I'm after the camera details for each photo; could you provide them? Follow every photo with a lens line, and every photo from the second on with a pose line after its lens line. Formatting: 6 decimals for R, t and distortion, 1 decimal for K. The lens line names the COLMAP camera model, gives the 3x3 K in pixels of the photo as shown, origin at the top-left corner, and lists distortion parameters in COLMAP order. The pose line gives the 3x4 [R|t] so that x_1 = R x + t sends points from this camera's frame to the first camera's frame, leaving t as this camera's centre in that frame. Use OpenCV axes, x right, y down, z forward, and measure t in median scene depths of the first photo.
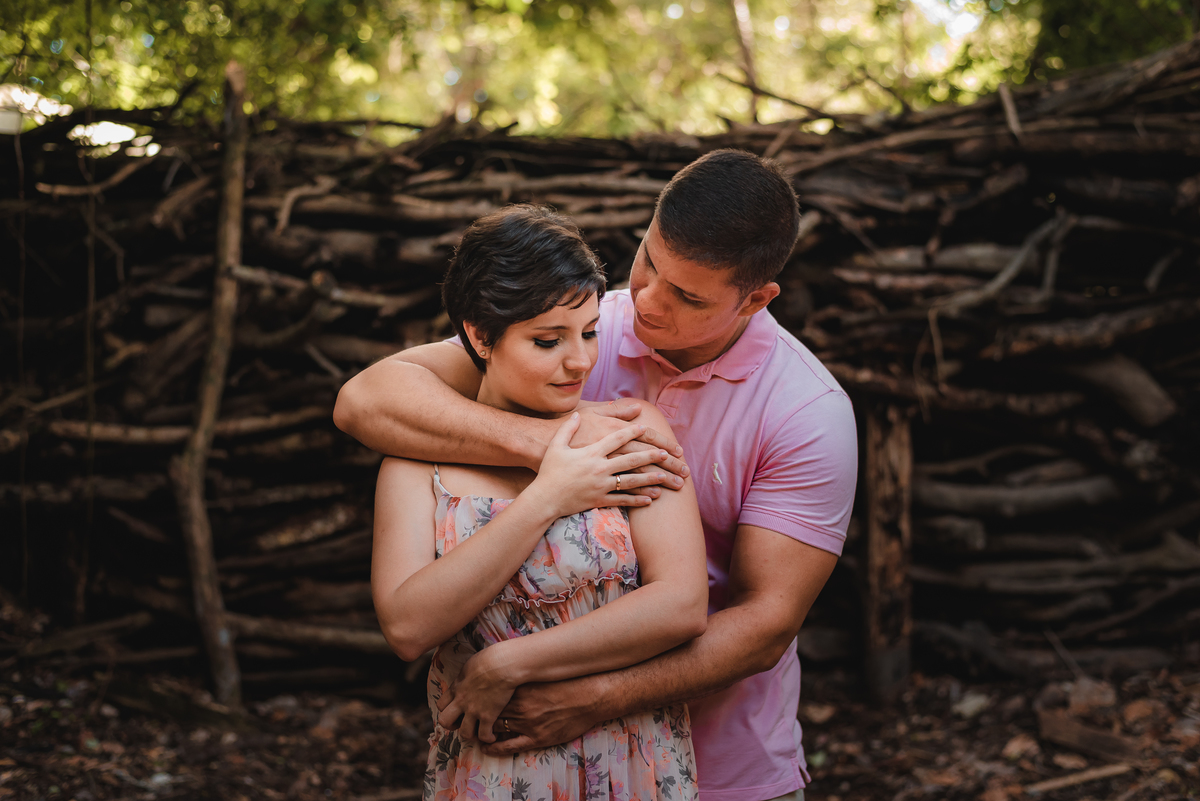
lens RADIAL K [[1745.8, 0, 600.0], [0, 1745.8, 400.5], [0, 0, 1]] dist [0.017954, -0.005389]
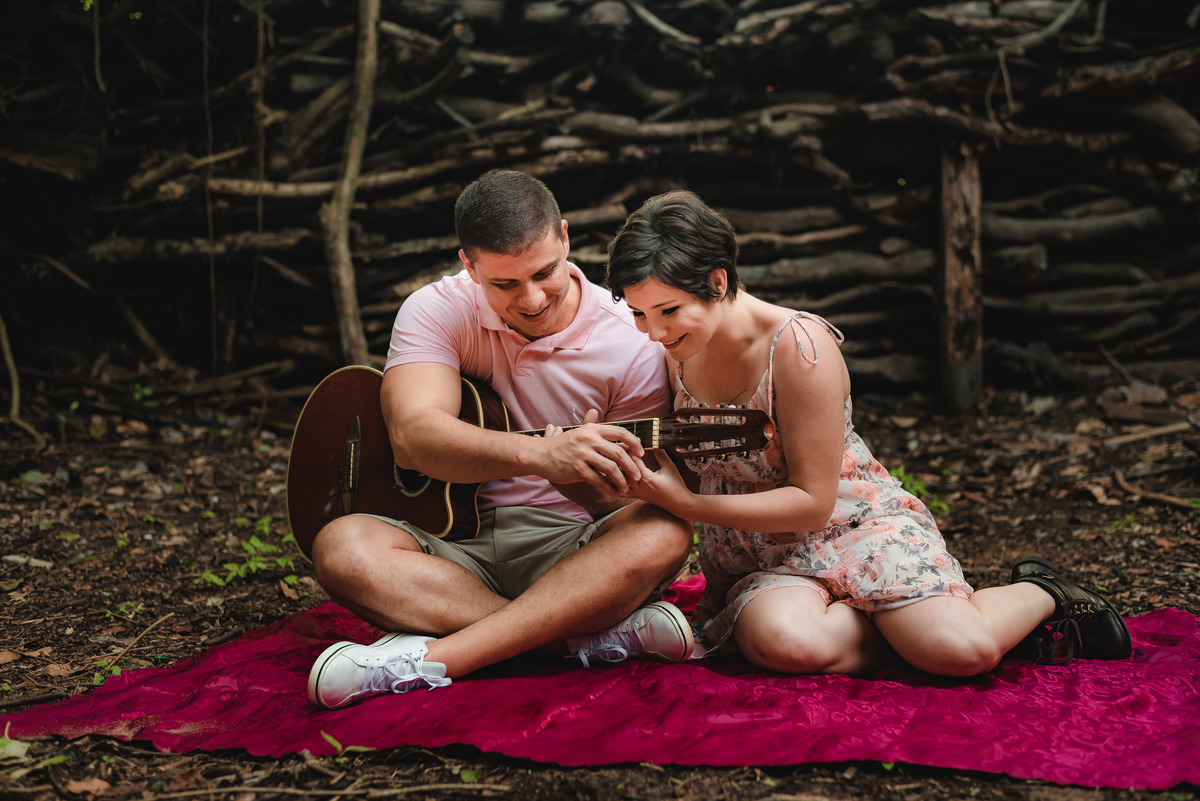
lens RADIAL K [[1745.8, 0, 600.0], [0, 1745.8, 400.5], [0, 0, 1]] dist [0.017954, -0.005389]
pose [[0.999093, -0.021695, 0.036647, -0.111064], [0.022307, 0.999617, -0.016378, 0.179415], [-0.036277, 0.017181, 0.999194, -0.116011]]
